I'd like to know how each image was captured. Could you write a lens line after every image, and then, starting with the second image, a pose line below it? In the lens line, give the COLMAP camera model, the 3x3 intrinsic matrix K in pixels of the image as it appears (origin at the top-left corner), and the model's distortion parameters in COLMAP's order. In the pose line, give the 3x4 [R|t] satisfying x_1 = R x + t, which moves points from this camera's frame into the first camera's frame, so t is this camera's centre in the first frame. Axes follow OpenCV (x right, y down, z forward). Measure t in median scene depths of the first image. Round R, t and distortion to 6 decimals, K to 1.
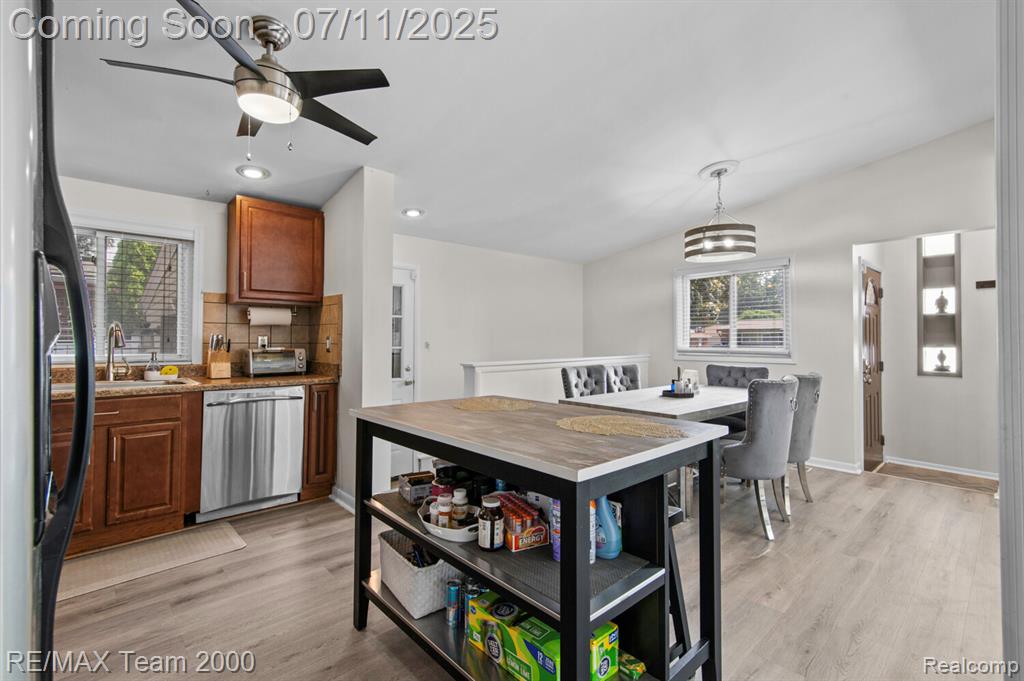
lens RADIAL K [[465.0, 0, 518.0], [0, 465.0, 331.1], [0, 0, 1]] dist [0.008068, 0.000519]
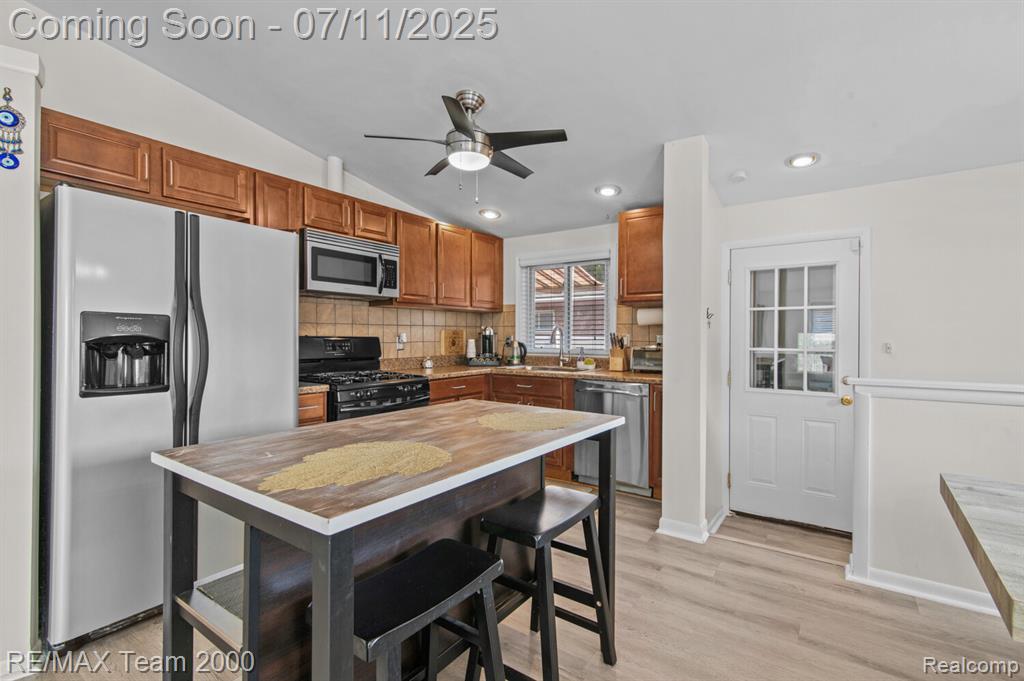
lens RADIAL K [[465.0, 0, 524.4], [0, 465.0, 337.6], [0, 0, 1]] dist [0.008068, 0.000519]
pose [[0.216792, 0.002116, -0.976216, 0.382039], [0.015028, 0.999872, 0.005505, 0.005147], [0.976102, -0.015864, 0.216732, 0.430287]]
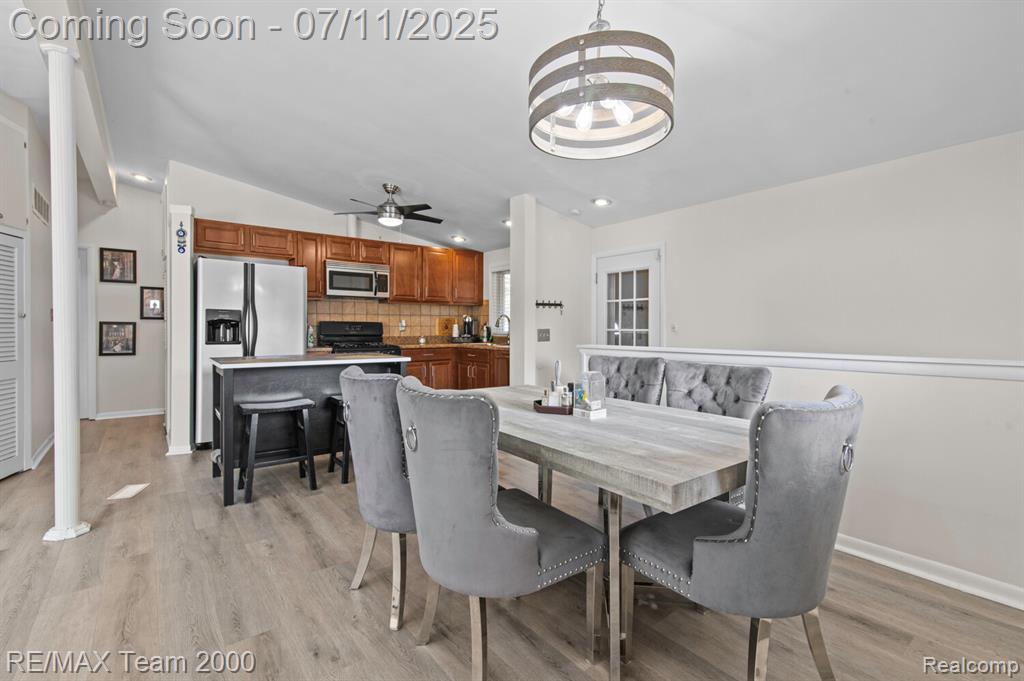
lens RADIAL K [[465.0, 0, 526.6], [0, 465.0, 331.1], [0, 0, 1]] dist [0.008068, 0.000519]
pose [[-0.072147, 0.006447, -0.997373, 0.854434], [0.015053, 0.999872, 0.005375, 0.031409], [0.997280, -0.014626, -0.072234, 0.908971]]
